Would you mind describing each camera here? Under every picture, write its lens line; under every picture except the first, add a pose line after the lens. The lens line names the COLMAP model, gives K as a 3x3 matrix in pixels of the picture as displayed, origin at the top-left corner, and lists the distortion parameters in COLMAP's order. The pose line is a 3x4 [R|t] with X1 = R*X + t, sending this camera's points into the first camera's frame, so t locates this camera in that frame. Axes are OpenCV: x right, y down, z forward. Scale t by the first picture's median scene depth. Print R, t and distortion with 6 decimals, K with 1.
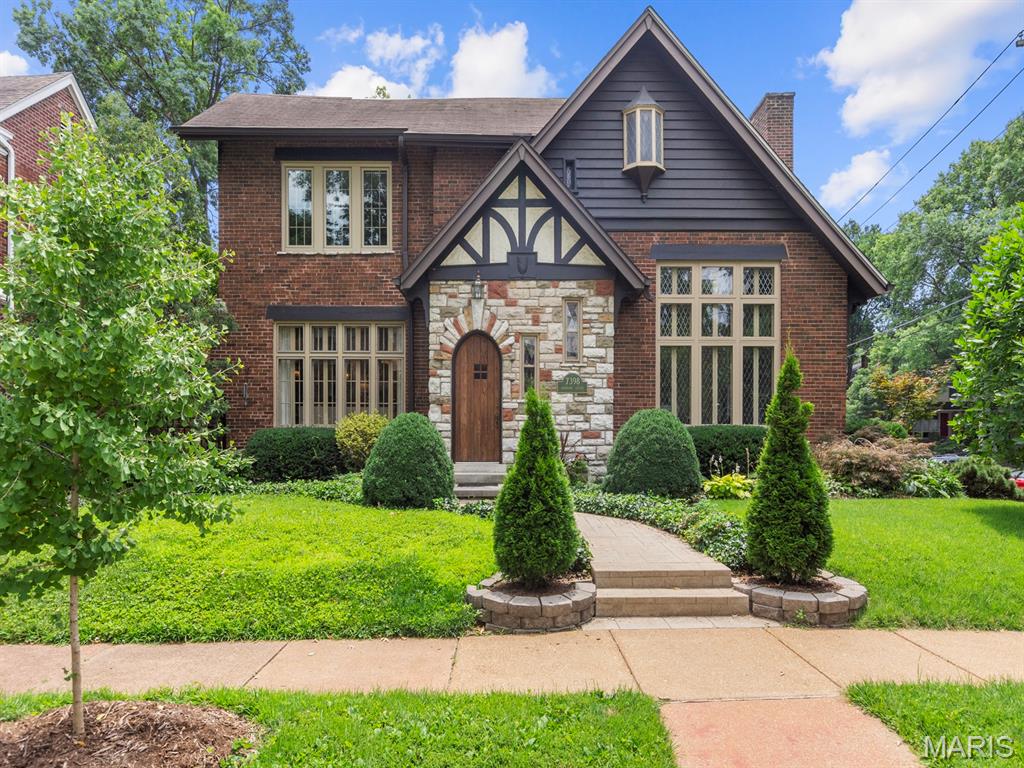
lens RADIAL K [[655.1, 0, 512.8], [0, 655.1, 443.2], [0, 0, 1]] dist [-0.002938, -0.000896]
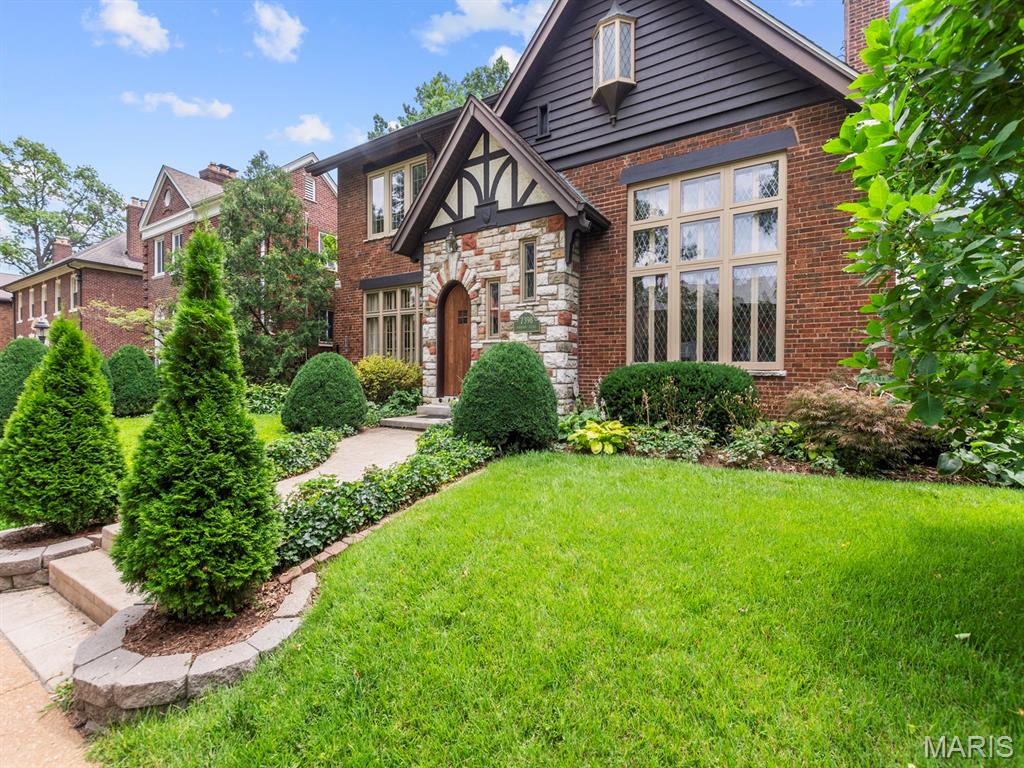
lens RADIAL K [[445.2, 0, 509.2], [0, 445.2, 382.9], [0, 0, 1]] dist [0.001934, 0.000125]
pose [[0.844900, 0.015249, -0.534707, 0.441042], [-0.014466, 0.999879, 0.005656, -0.000694], [0.534729, 0.002956, 0.845018, 0.399270]]
